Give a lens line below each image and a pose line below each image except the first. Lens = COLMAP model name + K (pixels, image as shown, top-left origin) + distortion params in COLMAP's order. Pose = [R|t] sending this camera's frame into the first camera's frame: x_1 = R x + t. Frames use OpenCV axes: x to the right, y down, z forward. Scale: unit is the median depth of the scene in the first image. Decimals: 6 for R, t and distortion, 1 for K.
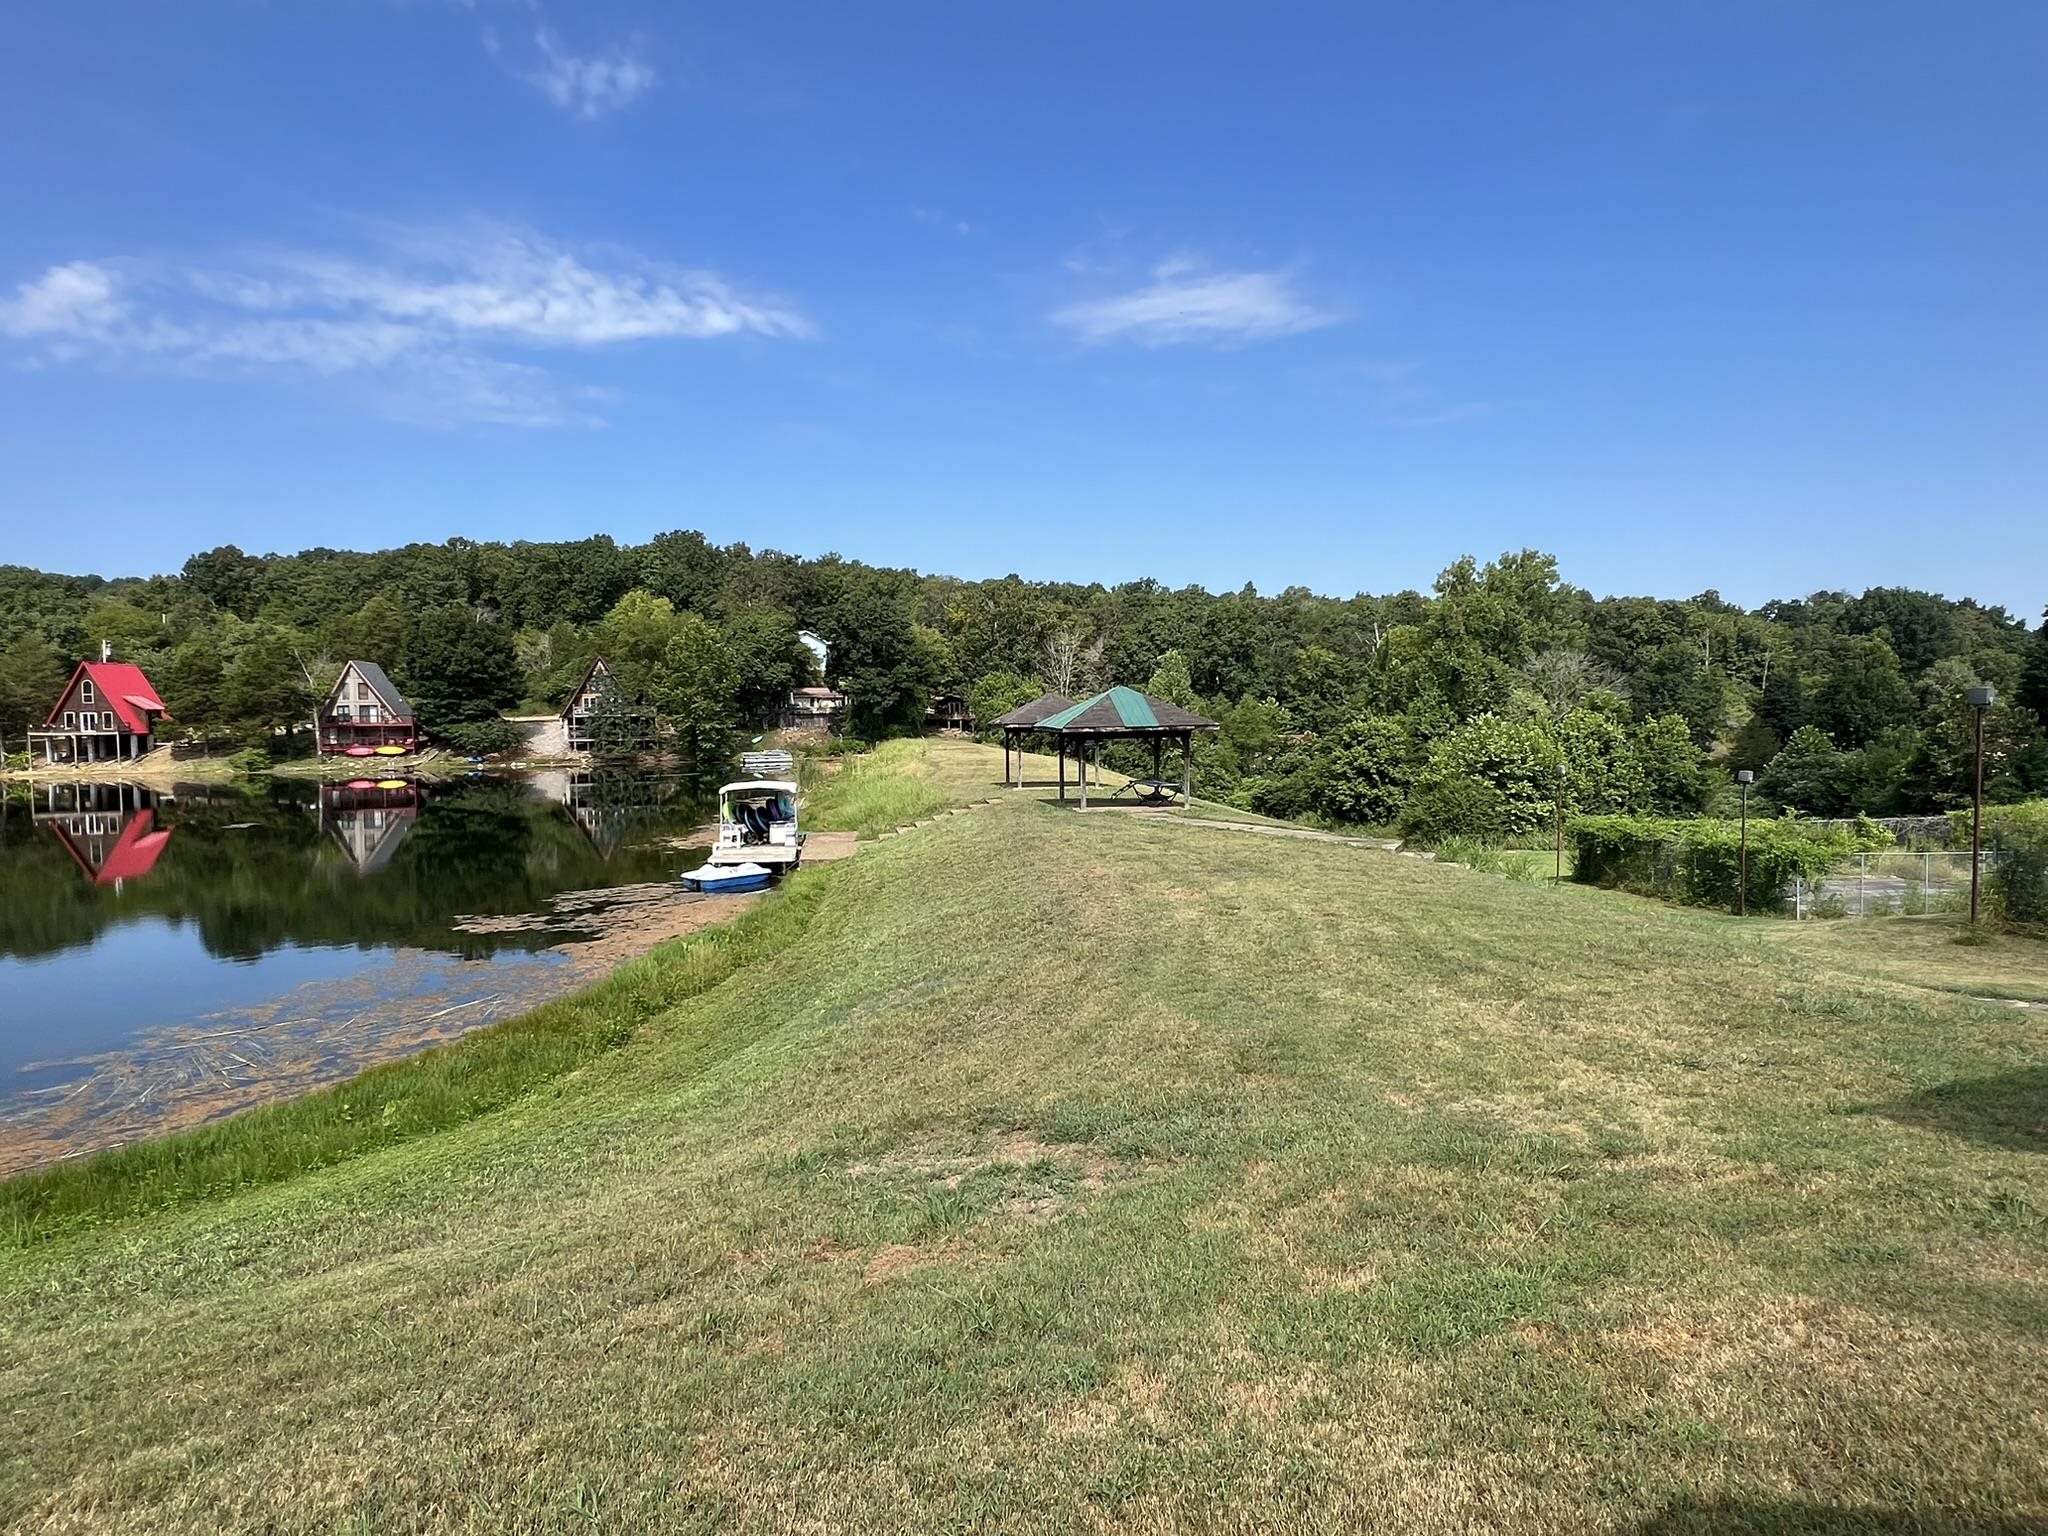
lens RADIAL K [[1111.4, 0, 1024.4], [0, 1111.4, 770.7], [0, 0, 1]] dist [-0.006162, 0.000666]
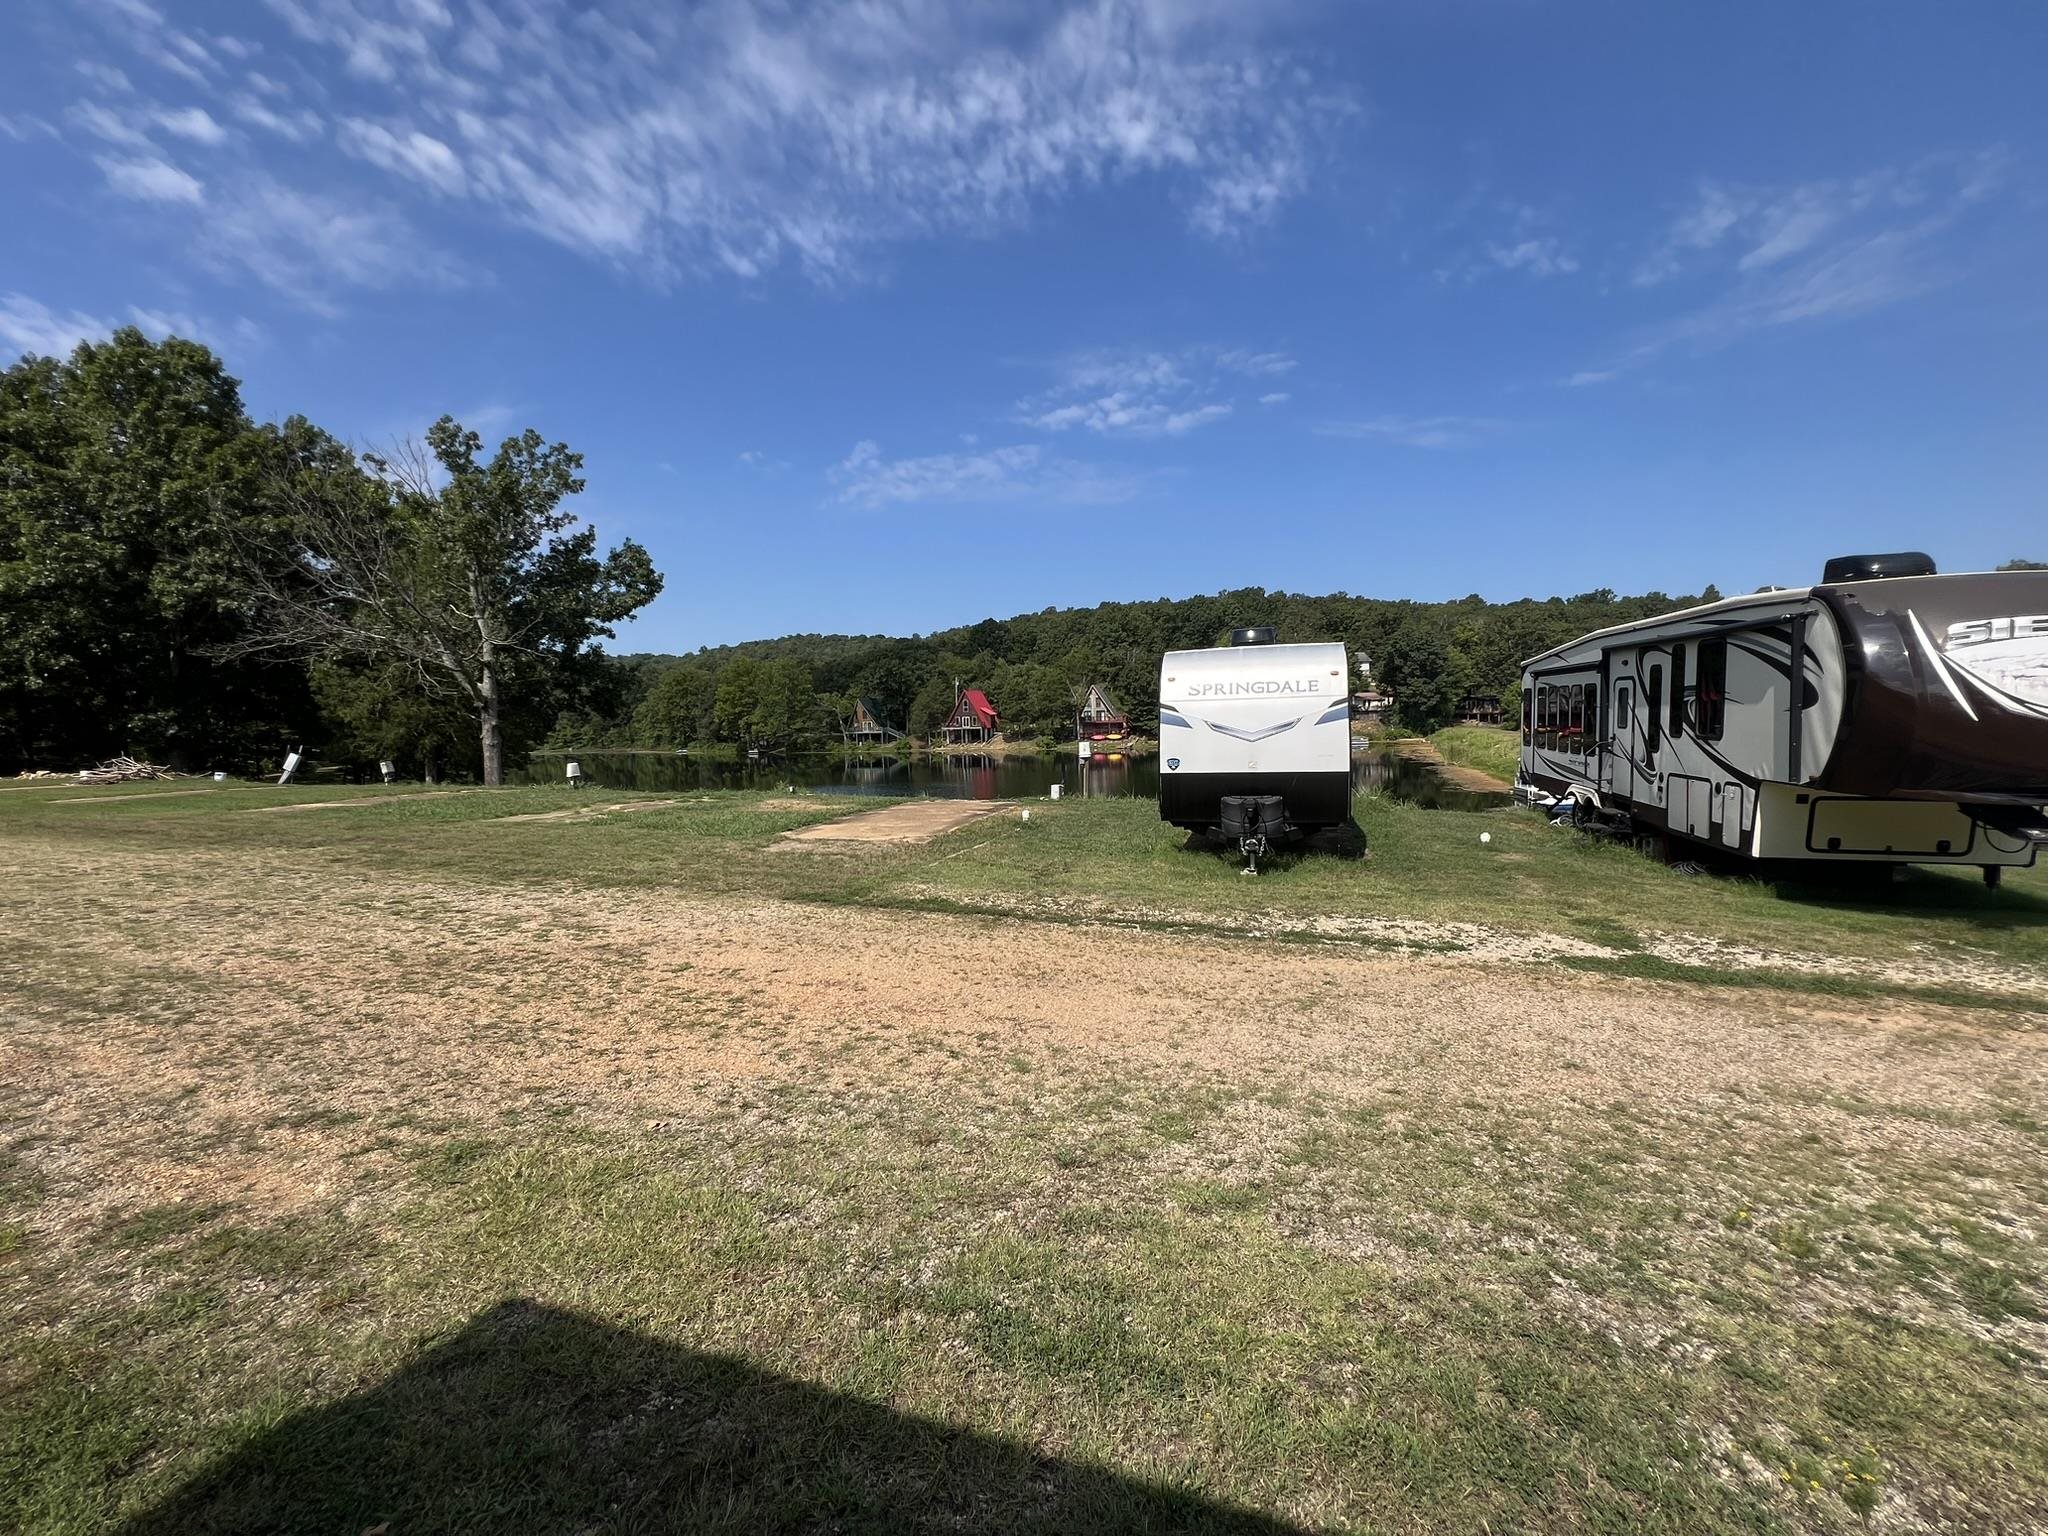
lens RADIAL K [[823.9, 0, 1002.6], [0, 823.9, 782.8], [0, 0, 1]] dist [-0.004250, 0.001356]
pose [[0.889173, 0.024205, -0.456931, -0.137548], [-0.004141, 0.998985, 0.044860, -0.003164], [0.457553, -0.037996, 0.888370, -0.220511]]
